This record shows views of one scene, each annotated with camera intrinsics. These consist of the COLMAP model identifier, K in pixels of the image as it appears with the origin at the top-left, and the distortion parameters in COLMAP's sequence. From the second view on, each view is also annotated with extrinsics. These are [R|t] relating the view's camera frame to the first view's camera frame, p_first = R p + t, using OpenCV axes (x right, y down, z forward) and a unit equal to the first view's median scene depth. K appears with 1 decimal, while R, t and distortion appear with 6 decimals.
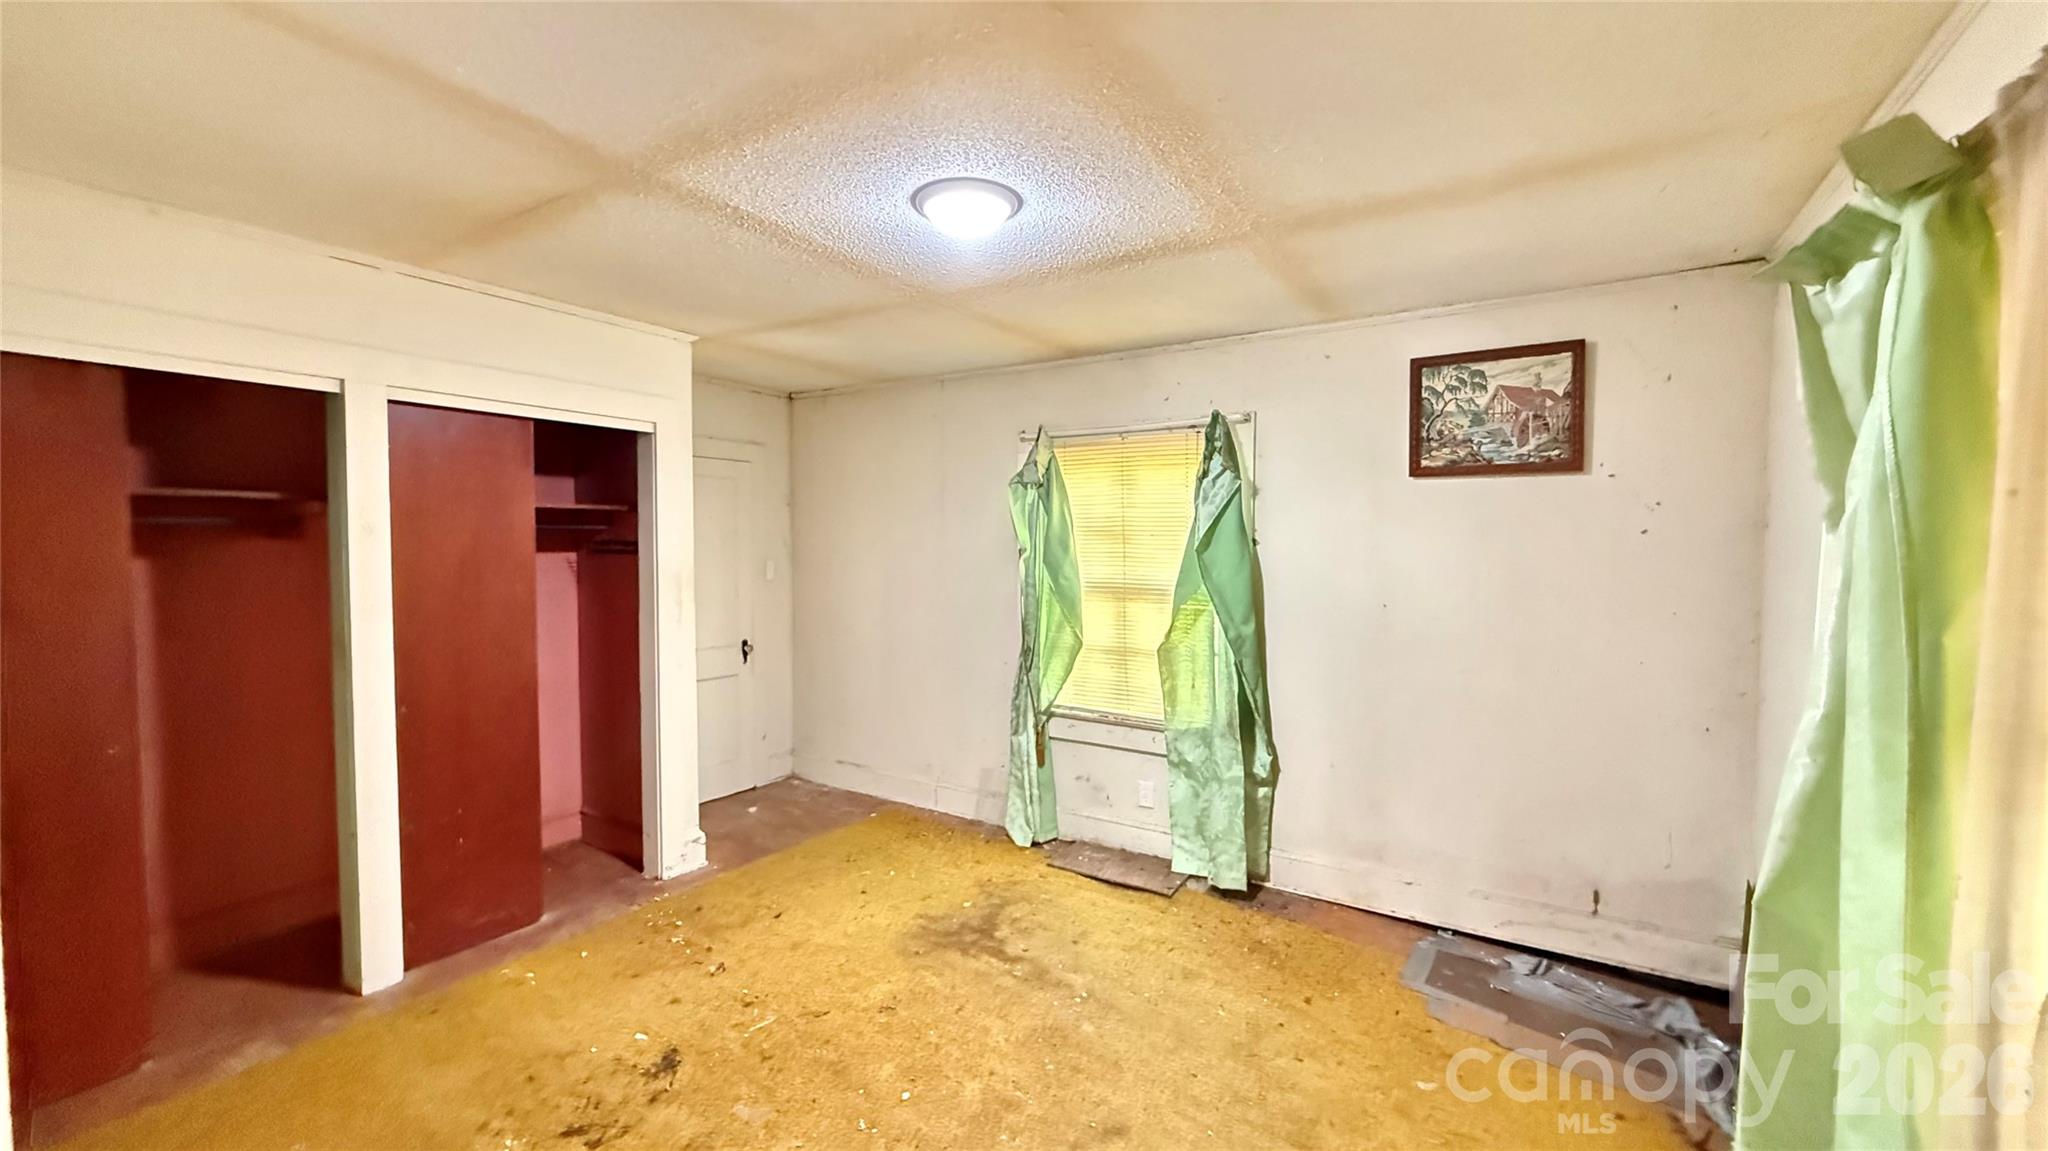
lens RADIAL K [[817.8, 0, 1024.0], [0, 817.8, 575.5], [0, 0, 1]] dist [0.000020, -0.000441]
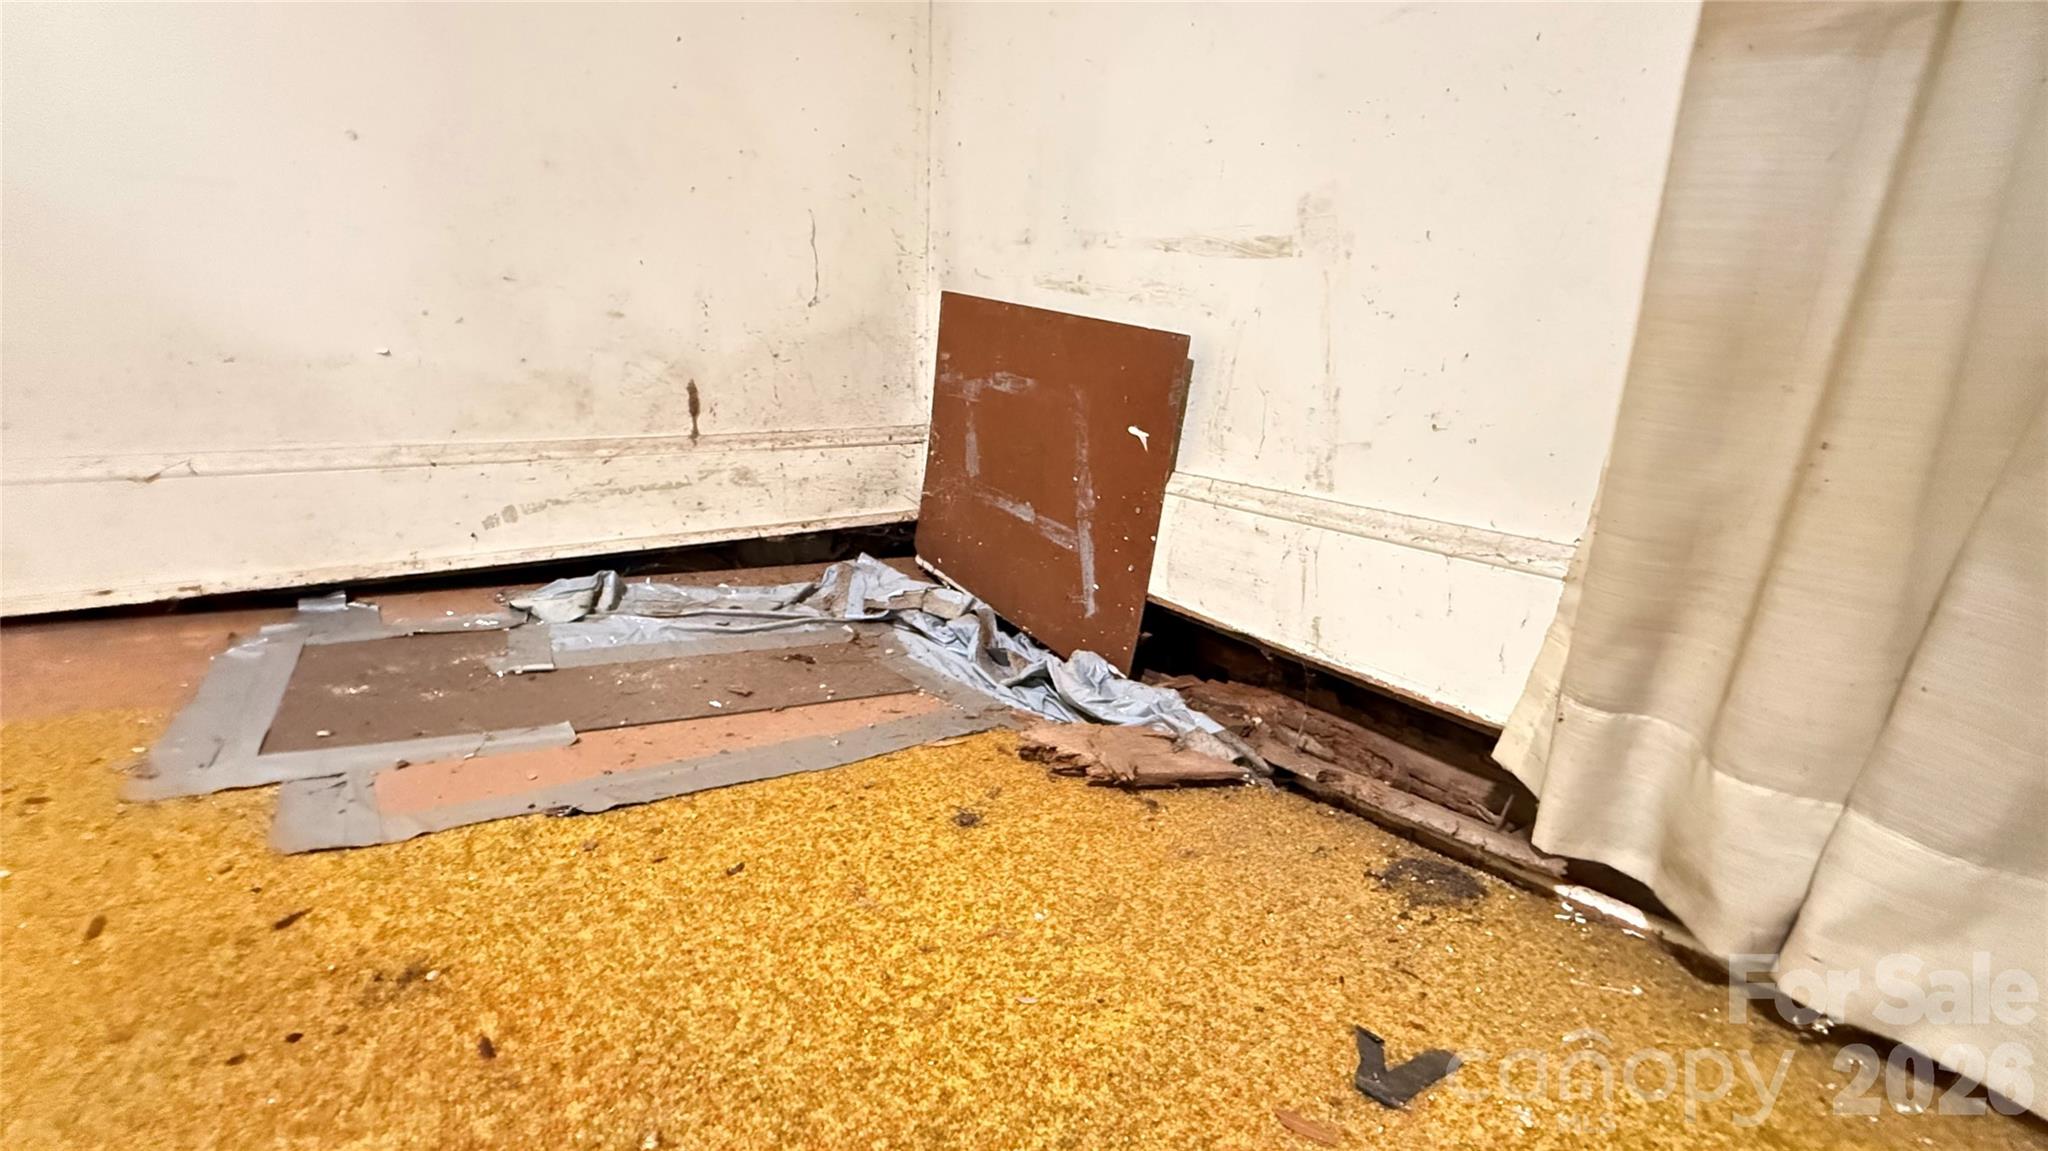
lens RADIAL K [[817.8, 0, 1024.0], [0, 817.8, 575.5], [0, 0, 1]] dist [0.000020, -0.000441]
pose [[0.381822, -0.245456, 0.891046, 0.374411], [-0.001352, 0.963940, 0.266116, 0.382583], [-0.924235, -0.102814, 0.367722, 0.697946]]
